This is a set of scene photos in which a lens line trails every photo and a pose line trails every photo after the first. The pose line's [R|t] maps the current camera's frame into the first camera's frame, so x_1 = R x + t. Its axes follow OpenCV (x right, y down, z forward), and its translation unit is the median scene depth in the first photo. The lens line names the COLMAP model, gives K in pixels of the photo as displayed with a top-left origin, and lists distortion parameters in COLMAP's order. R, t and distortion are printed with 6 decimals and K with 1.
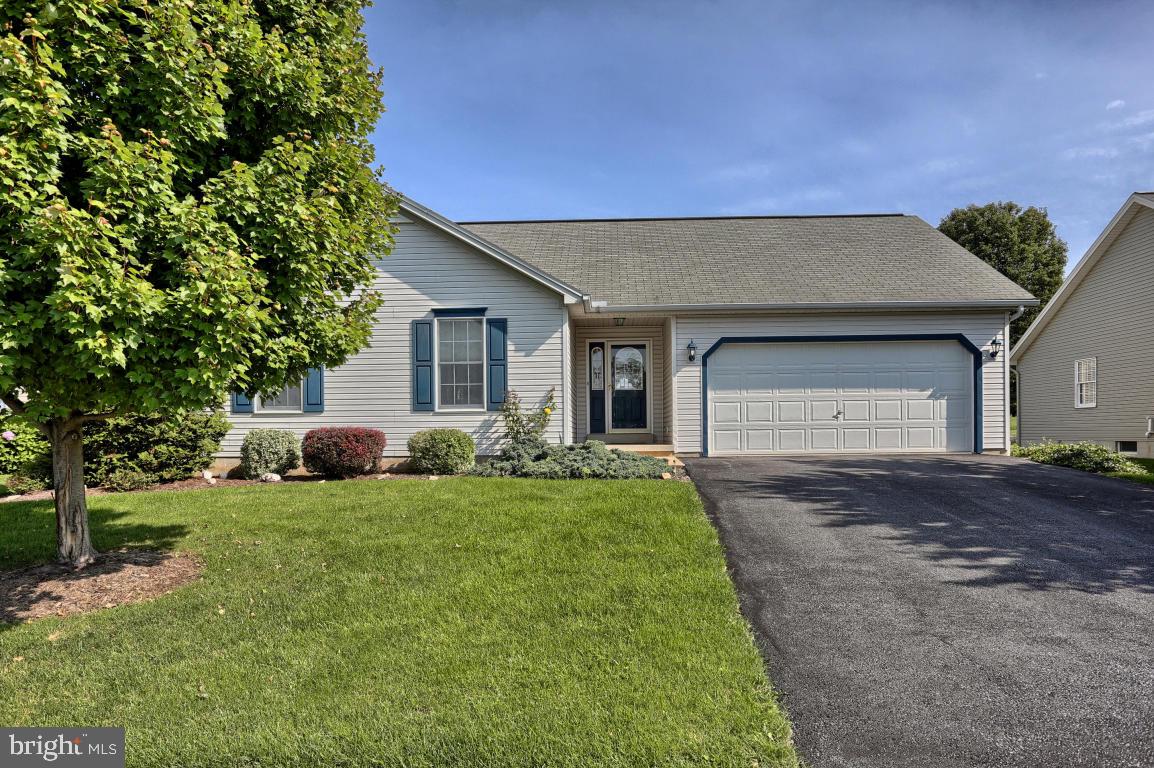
lens RADIAL K [[771.4, 0, 576.9], [0, 771.4, 412.9], [0, 0, 1]] dist [-0.004940, -0.002355]
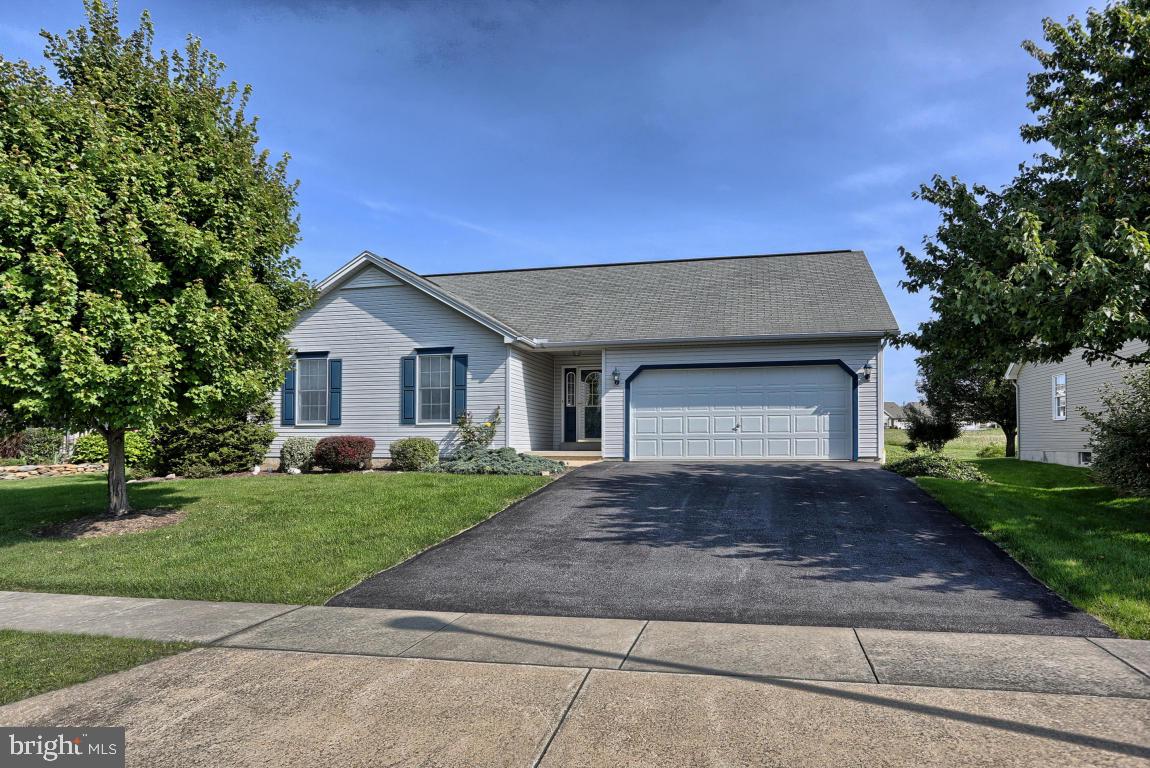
lens RADIAL K [[765.3, 0, 575.0], [0, 765.3, 384.0], [0, 0, 1]] dist [-0.005282, 0.000235]
pose [[0.977477, -0.009501, -0.210827, 0.370963], [-0.001096, 0.998744, -0.050091, -0.006003], [0.211038, 0.049194, 0.976239, -0.247327]]
